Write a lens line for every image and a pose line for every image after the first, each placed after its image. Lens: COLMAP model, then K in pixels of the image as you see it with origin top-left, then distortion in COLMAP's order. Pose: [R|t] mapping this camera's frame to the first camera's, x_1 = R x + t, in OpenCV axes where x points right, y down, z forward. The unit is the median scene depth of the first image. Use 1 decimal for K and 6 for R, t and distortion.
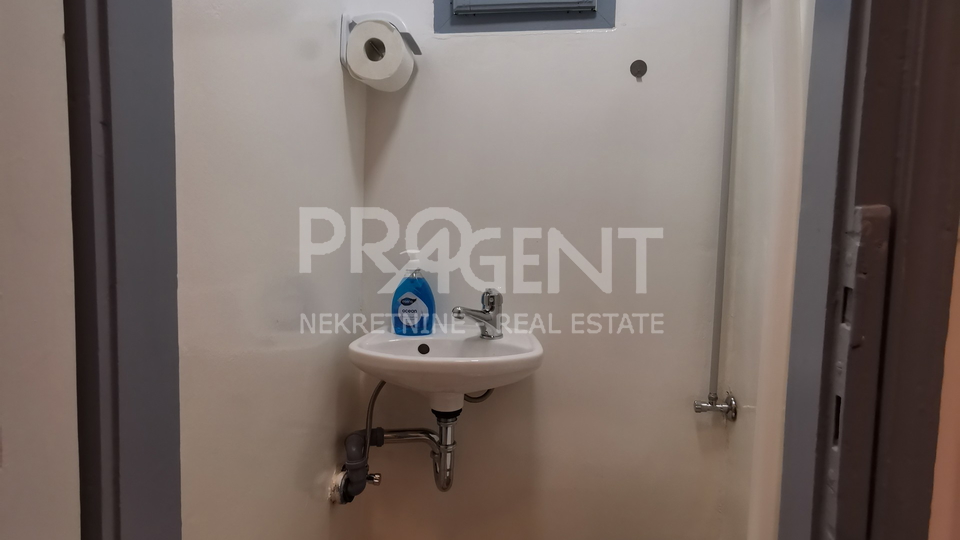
lens RADIAL K [[473.5, 0, 483.4], [0, 473.5, 261.0], [0, 0, 1]] dist [-0.000558, 0.000121]
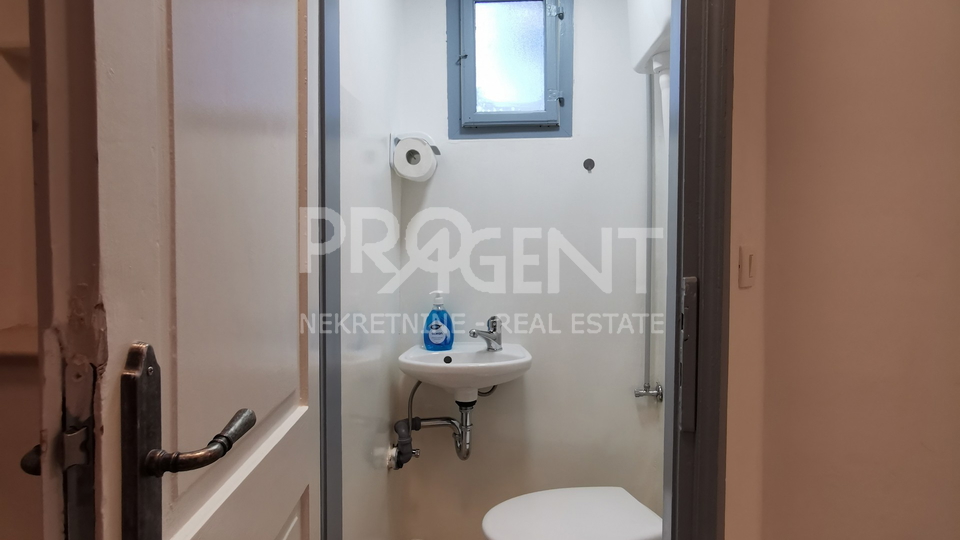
lens RADIAL K [[443.9, 0, 475.0], [0, 443.9, 270.5], [0, 0, 1]] dist [0.016244, -0.015146]
pose [[0.998683, -0.023428, 0.045648, -0.102208], [0.025169, 0.998963, -0.037947, -0.031655], [-0.044712, 0.039046, 0.998237, -0.368258]]
